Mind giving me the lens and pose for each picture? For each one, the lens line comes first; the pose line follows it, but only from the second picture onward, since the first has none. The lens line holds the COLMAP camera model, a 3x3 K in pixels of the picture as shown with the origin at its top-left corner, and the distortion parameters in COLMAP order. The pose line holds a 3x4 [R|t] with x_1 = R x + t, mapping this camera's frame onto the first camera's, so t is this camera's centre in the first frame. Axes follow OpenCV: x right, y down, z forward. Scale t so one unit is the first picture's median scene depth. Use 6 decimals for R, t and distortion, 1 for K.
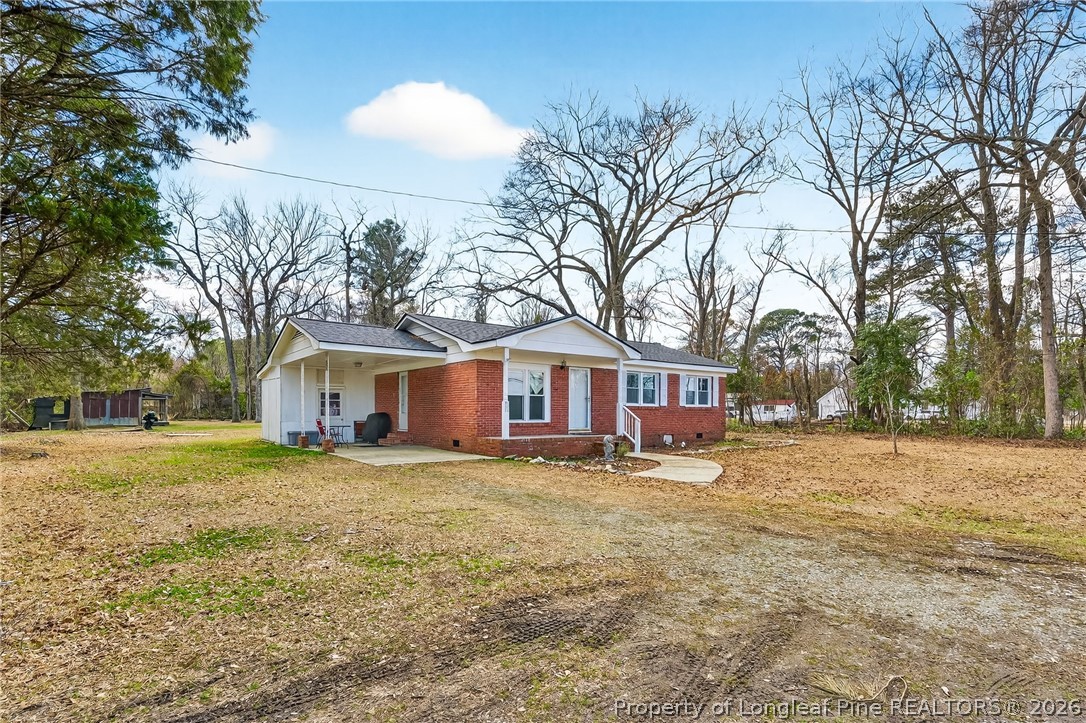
lens RADIAL K [[517.6, 0, 548.2], [0, 517.6, 407.1], [0, 0, 1]] dist [-0.000043, 0.000110]
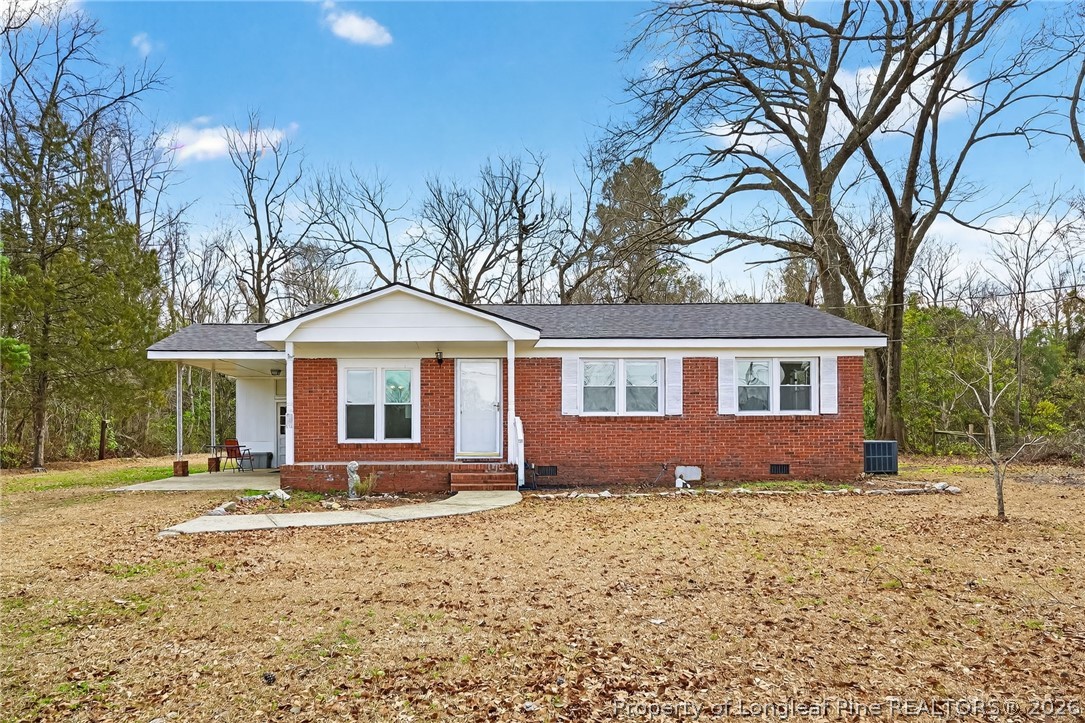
lens RADIAL K [[760.6, 0, 516.7], [0, 760.6, 411.0], [0, 0, 1]] dist [-0.001364, -0.000756]
pose [[0.817965, -0.024316, -0.574754, 0.346694], [0.014236, 0.999656, -0.022033, 0.005944], [0.575092, 0.009840, 0.818029, 0.129731]]
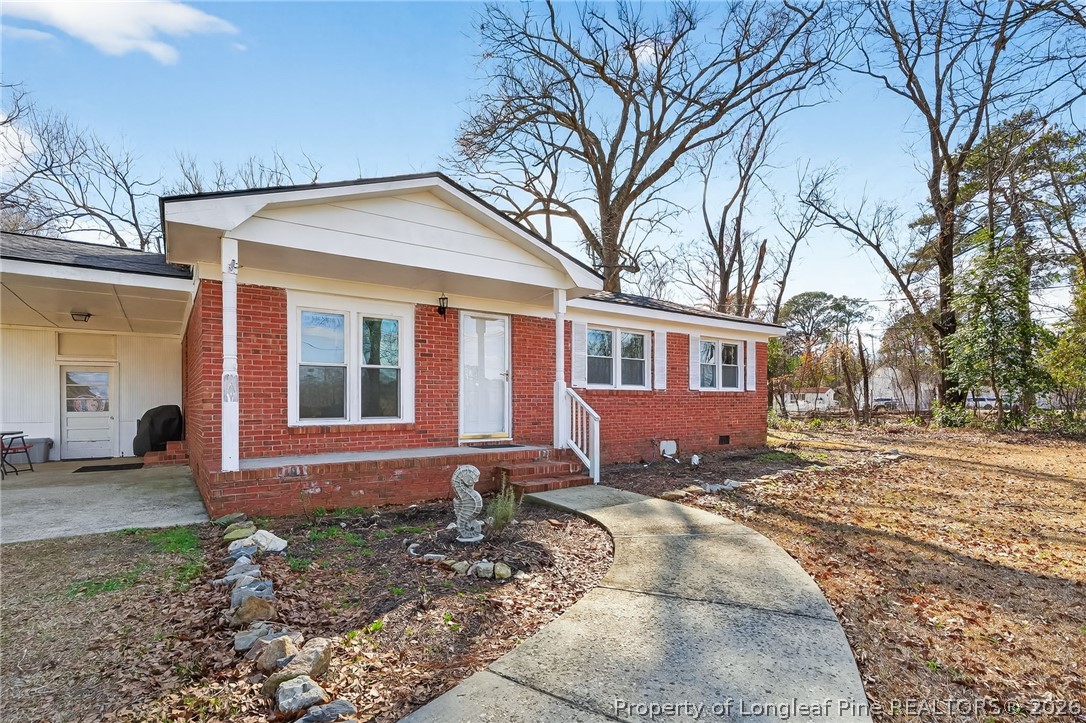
lens RADIAL K [[504.9, 0, 545.1], [0, 504.9, 401.2], [0, 0, 1]] dist [0.015290, 0.000097]
pose [[0.998829, -0.008904, -0.047560, 0.075617], [0.009133, 0.999948, 0.004597, 0.004279], [0.047517, -0.005026, 0.998858, 0.271194]]
